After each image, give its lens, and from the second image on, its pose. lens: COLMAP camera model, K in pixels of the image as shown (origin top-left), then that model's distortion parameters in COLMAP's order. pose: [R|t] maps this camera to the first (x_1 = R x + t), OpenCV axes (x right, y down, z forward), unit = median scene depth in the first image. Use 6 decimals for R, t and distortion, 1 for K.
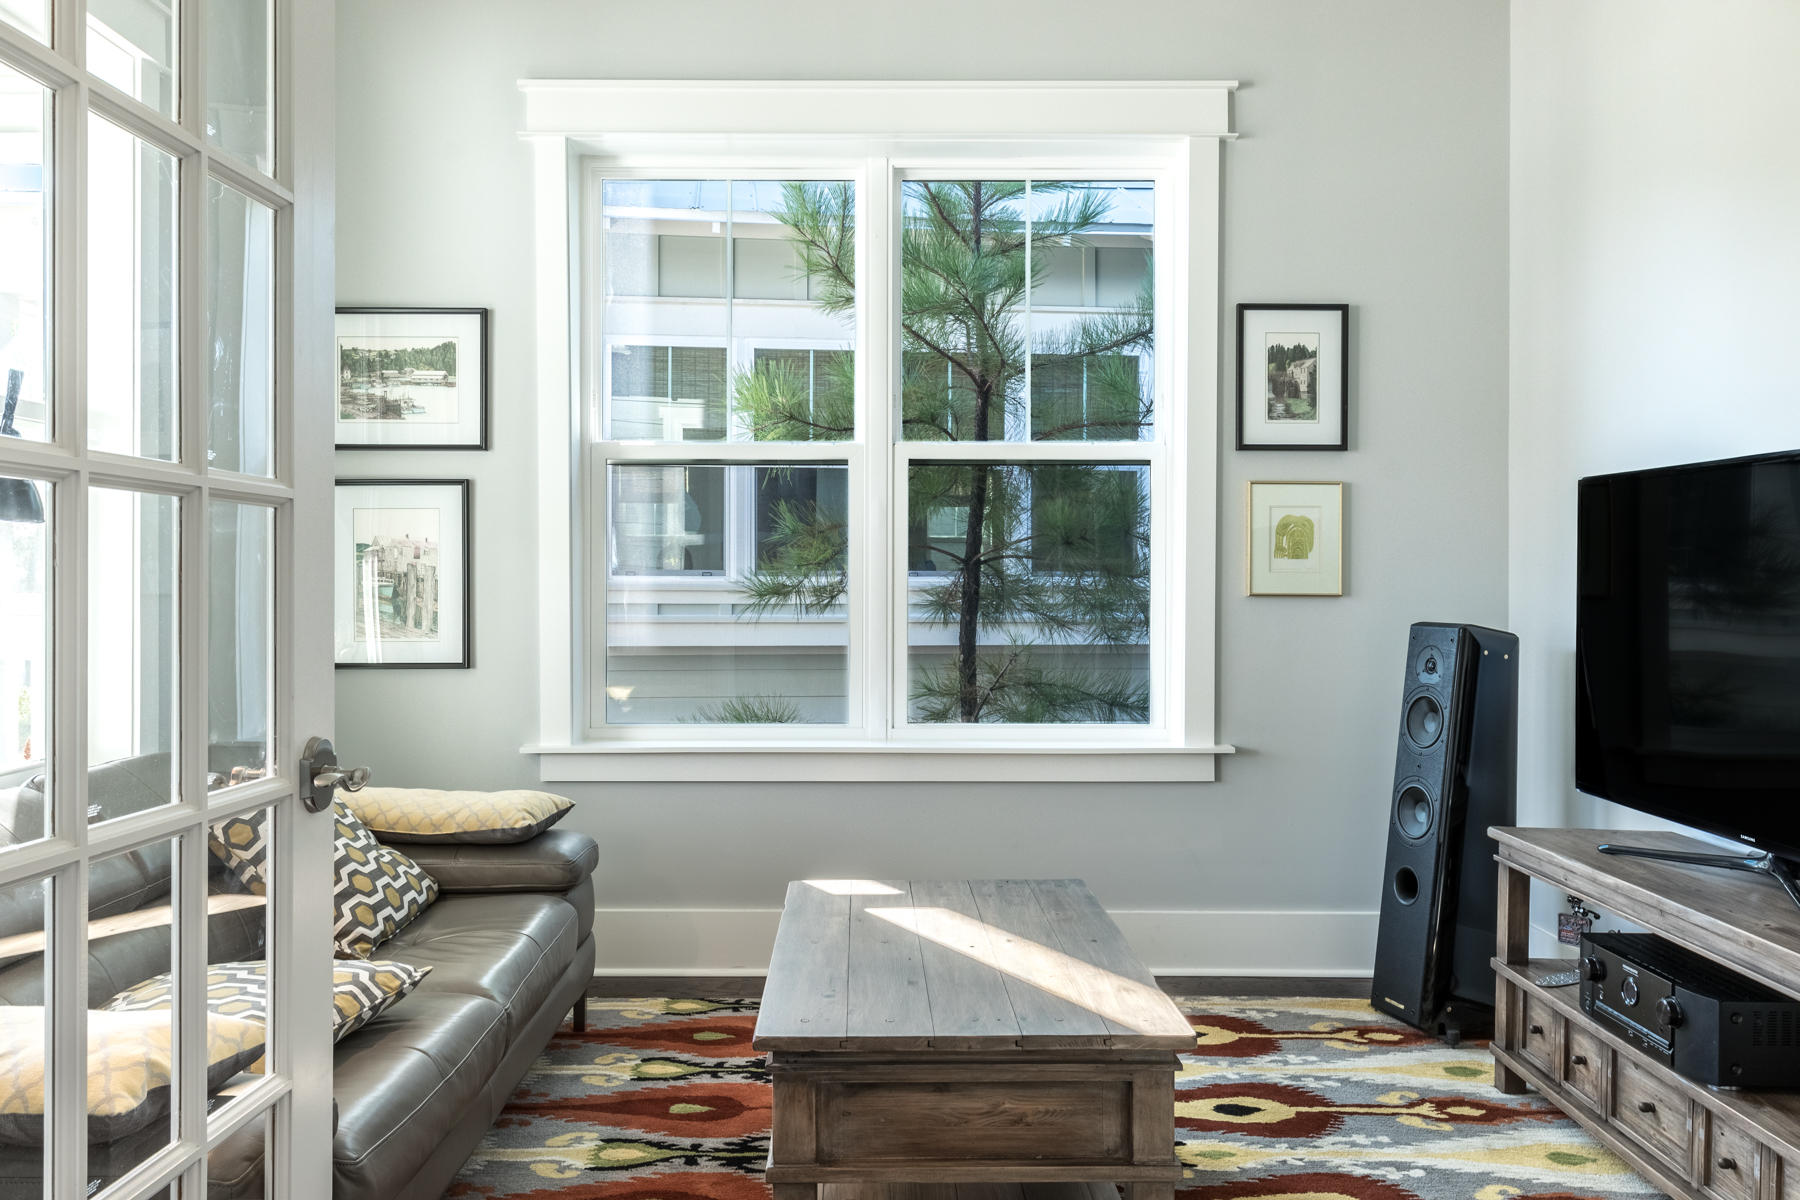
lens RADIAL K [[1328.2, 0, 901.8], [0, 1328.2, 589.8], [0, 0, 1]] dist [0.011514, -0.004706]
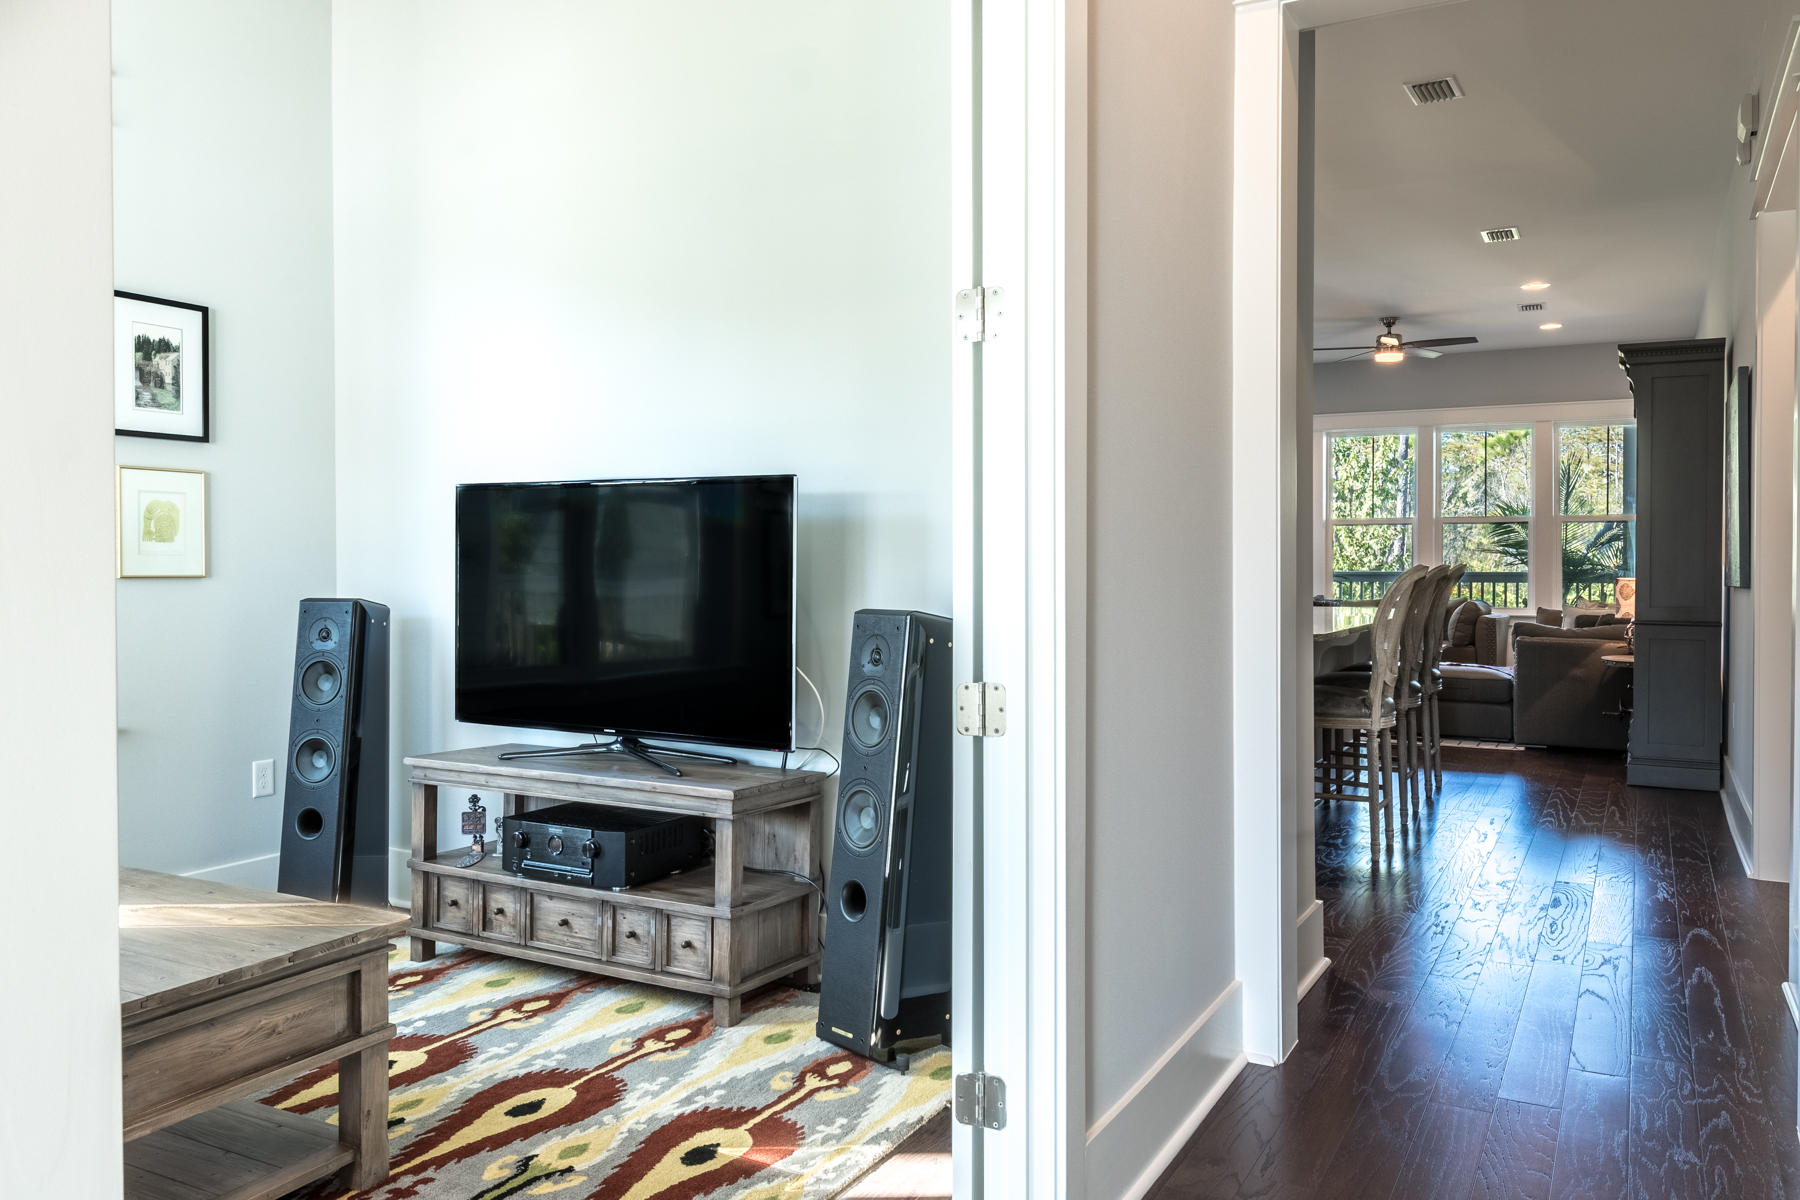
lens RADIAL K [[1328.2, 0, 901.8], [0, 1328.2, 595.5], [0, 0, 1]] dist [0.011514, -0.004706]
pose [[0.484928, -0.025531, 0.874181, -0.389588], [0.008915, 0.999666, 0.024251, -0.001822], [-0.874509, -0.003967, 0.484994, -0.022333]]
